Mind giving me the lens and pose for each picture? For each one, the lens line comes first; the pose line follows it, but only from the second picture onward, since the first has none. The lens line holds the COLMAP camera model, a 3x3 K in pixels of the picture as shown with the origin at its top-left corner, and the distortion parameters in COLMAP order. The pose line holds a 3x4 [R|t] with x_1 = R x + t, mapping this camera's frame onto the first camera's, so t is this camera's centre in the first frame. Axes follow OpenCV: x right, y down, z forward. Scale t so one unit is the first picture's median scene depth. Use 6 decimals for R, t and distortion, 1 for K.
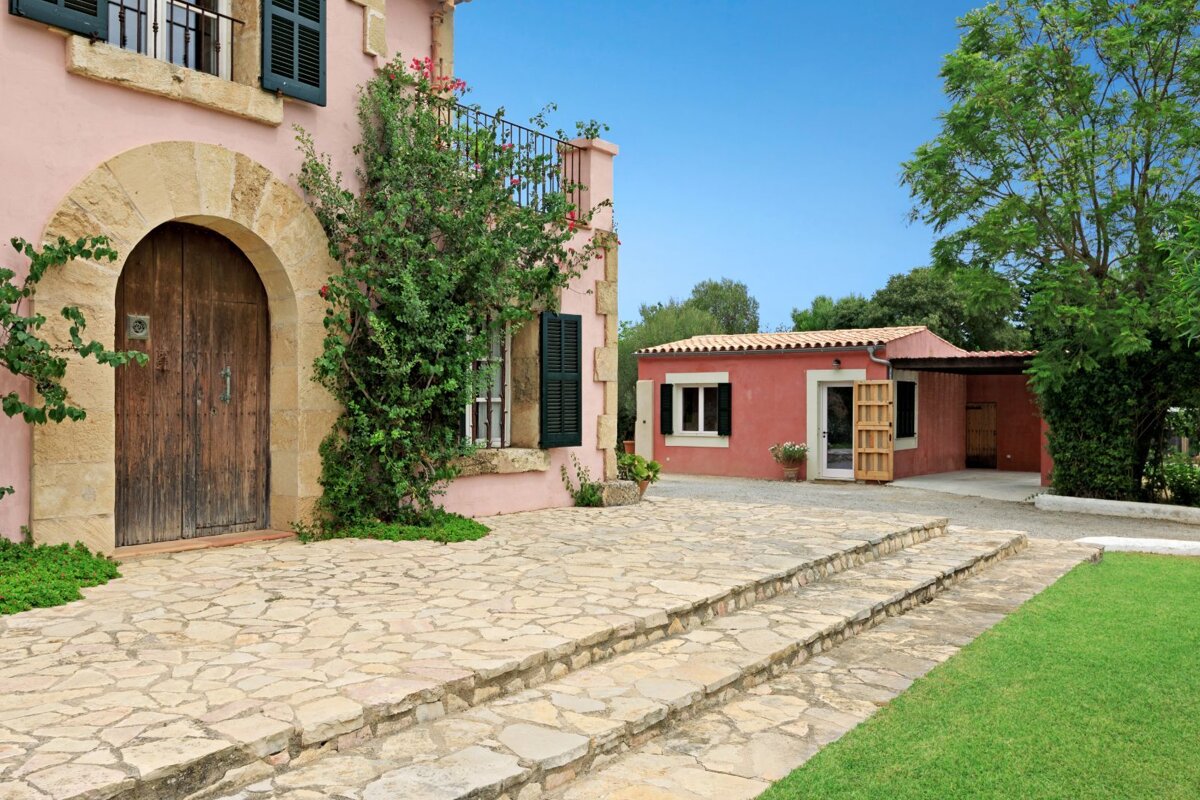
lens RADIAL K [[1011.6, 0, 651.6], [0, 1011.6, 397.3], [0, 0, 1]] dist [0.005811, -0.002464]
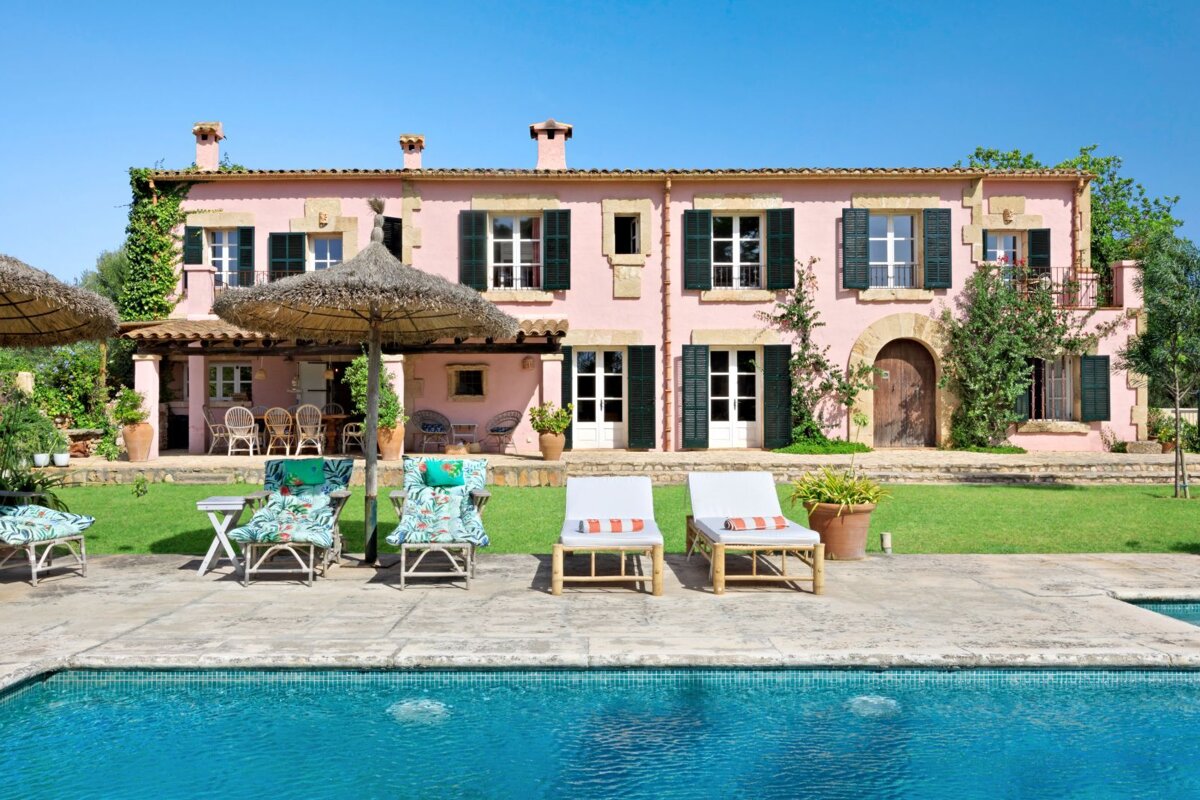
lens RADIAL K [[804.3, 0, 600.0], [0, 804.3, 400.0], [0, 0, 1]] dist [0.018040, -0.000275]
pose [[0.561678, -0.002945, -0.827351, 0.927510], [0.008927, 0.999957, 0.002501, -0.008716], [0.827308, -0.008791, 0.561680, -0.972506]]
